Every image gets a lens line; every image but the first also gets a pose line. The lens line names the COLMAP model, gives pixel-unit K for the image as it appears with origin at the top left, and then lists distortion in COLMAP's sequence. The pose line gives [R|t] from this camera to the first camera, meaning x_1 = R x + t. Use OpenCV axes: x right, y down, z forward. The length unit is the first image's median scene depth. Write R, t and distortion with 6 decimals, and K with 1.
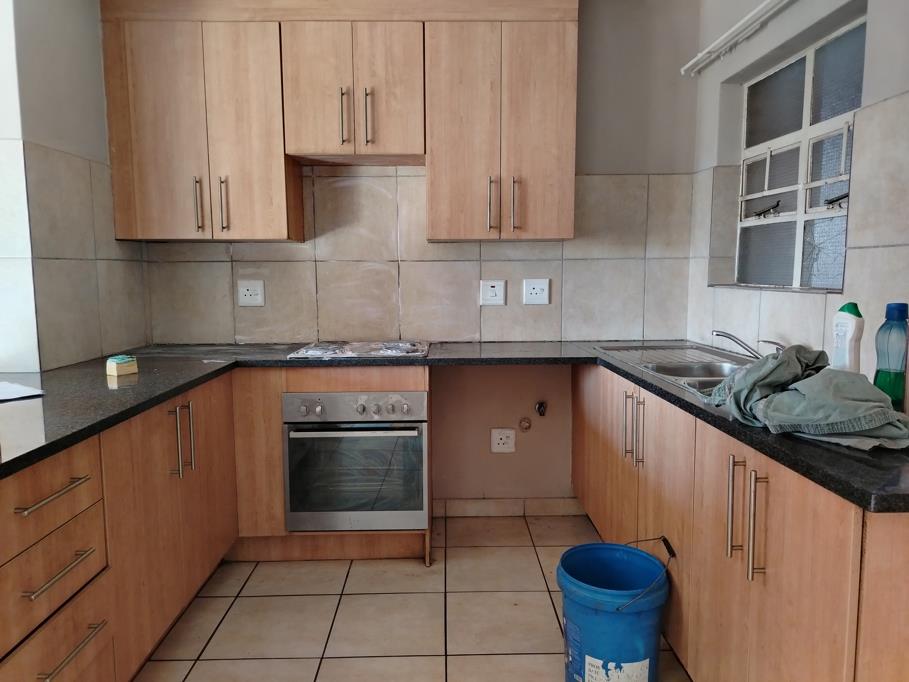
lens RADIAL K [[640.7, 0, 454.5], [0, 640.7, 341.0], [0, 0, 1]] dist [0.098197, -0.137706]
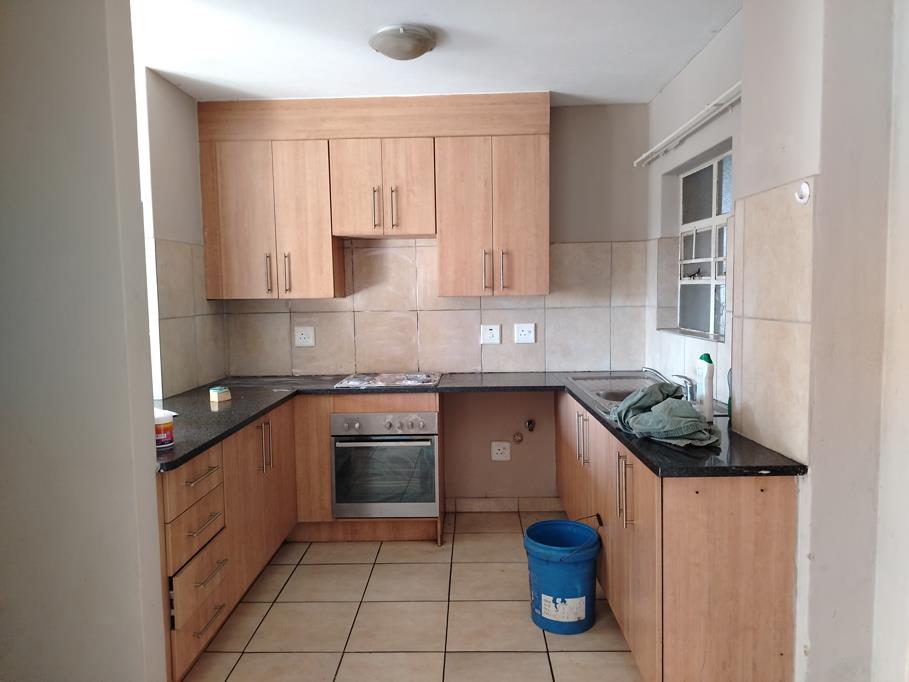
lens RADIAL K [[640.7, 0, 454.5], [0, 640.7, 341.0], [0, 0, 1]] dist [0.098197, -0.137706]
pose [[0.998970, -0.007462, -0.044749, 0.051160], [0.006067, 0.999494, -0.031230, -0.026121], [0.044959, 0.030927, 0.998510, -0.321146]]
